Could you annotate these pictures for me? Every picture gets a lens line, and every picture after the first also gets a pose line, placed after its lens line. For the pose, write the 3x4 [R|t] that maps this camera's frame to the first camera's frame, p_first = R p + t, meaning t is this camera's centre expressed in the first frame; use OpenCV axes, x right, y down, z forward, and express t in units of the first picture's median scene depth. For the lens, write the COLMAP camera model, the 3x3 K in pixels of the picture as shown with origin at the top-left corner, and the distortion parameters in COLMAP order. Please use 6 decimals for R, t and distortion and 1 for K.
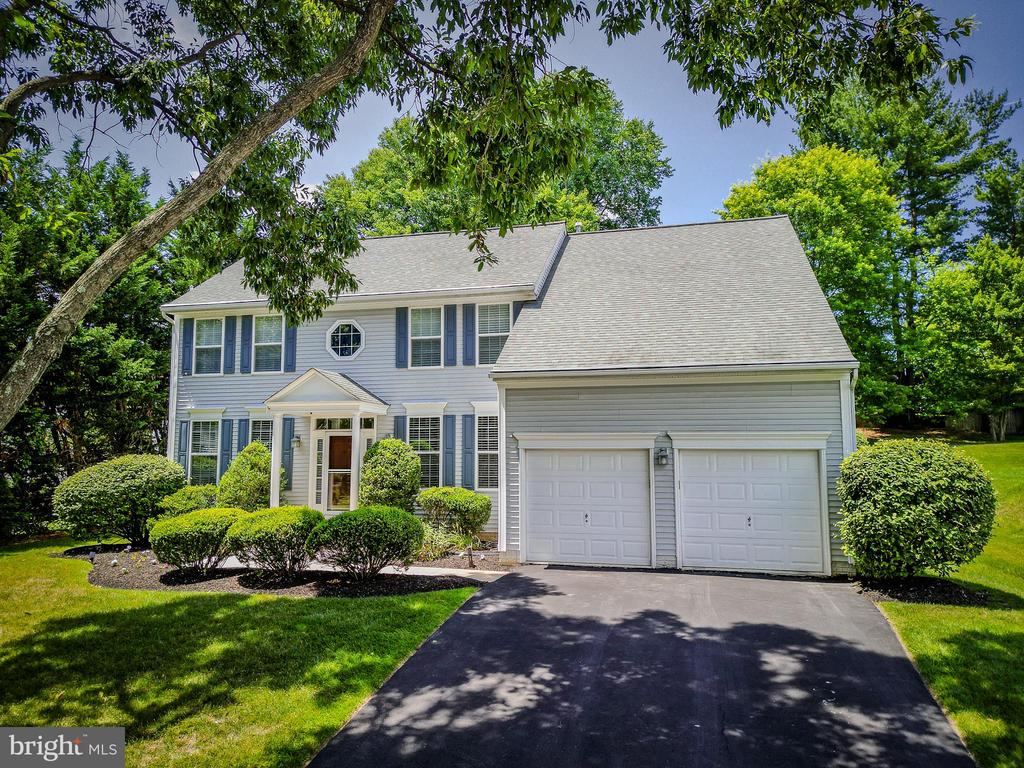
lens RADIAL K [[706.6, 0, 512.0], [0, 706.6, 384.0], [0, 0, 1]] dist [0.077846, -0.086135]
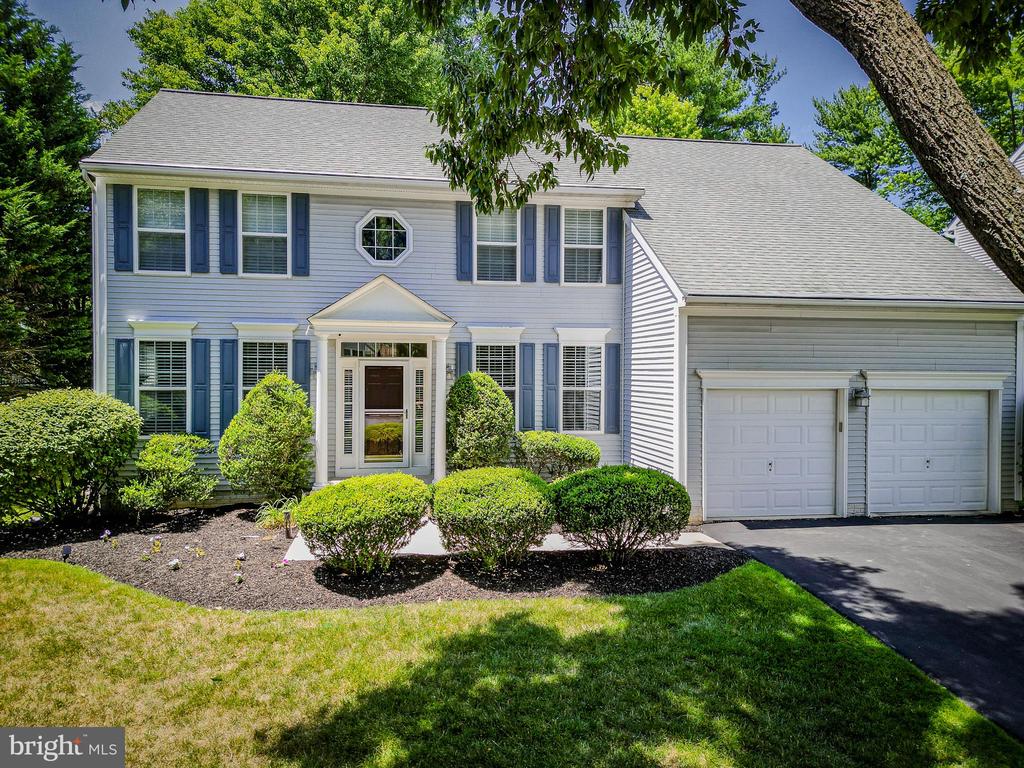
lens RADIAL K [[680.9, 0, 512.0], [0, 680.9, 384.0], [0, 0, 1]] dist [0.003863, 0.000533]
pose [[0.917948, 0.004360, 0.396676, -0.427057], [-0.045653, 0.994457, 0.094717, 0.017916], [-0.394064, -0.105055, 0.913059, 0.297939]]
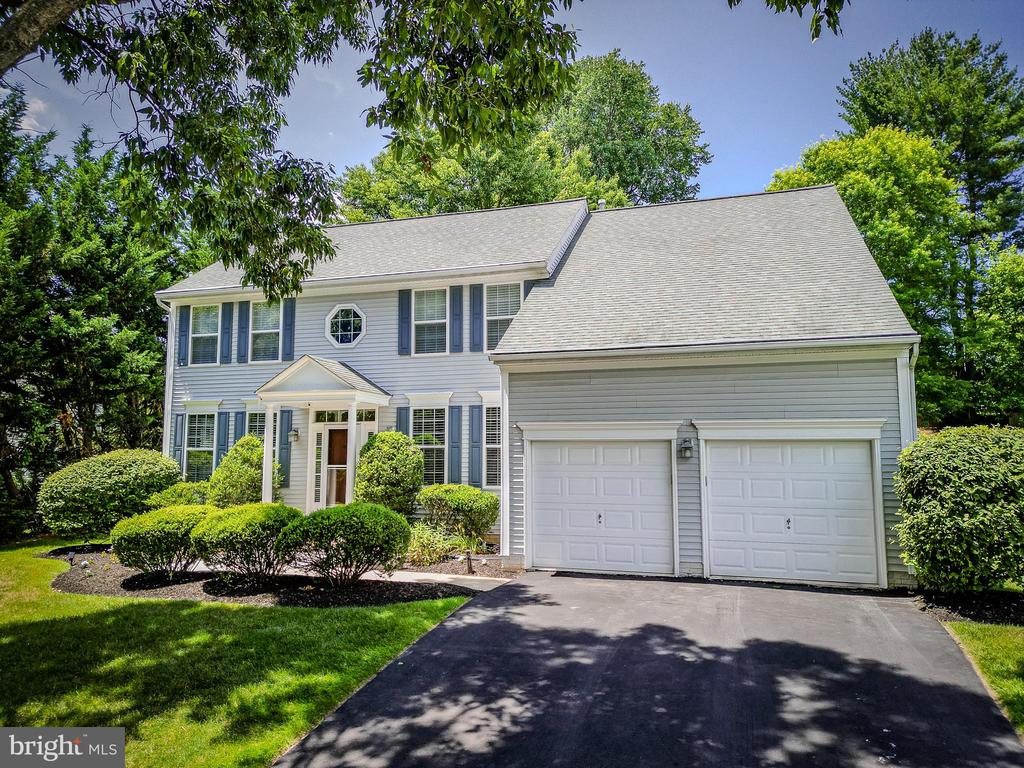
lens RADIAL K [[706.6, 0, 512.0], [0, 706.6, 384.0], [0, 0, 1]] dist [0.077846, -0.086135]
pose [[0.998298, -0.004808, -0.058118, 0.039068], [0.004574, 0.999981, -0.004156, 0.020356], [0.058136, 0.003883, 0.998301, 0.093127]]
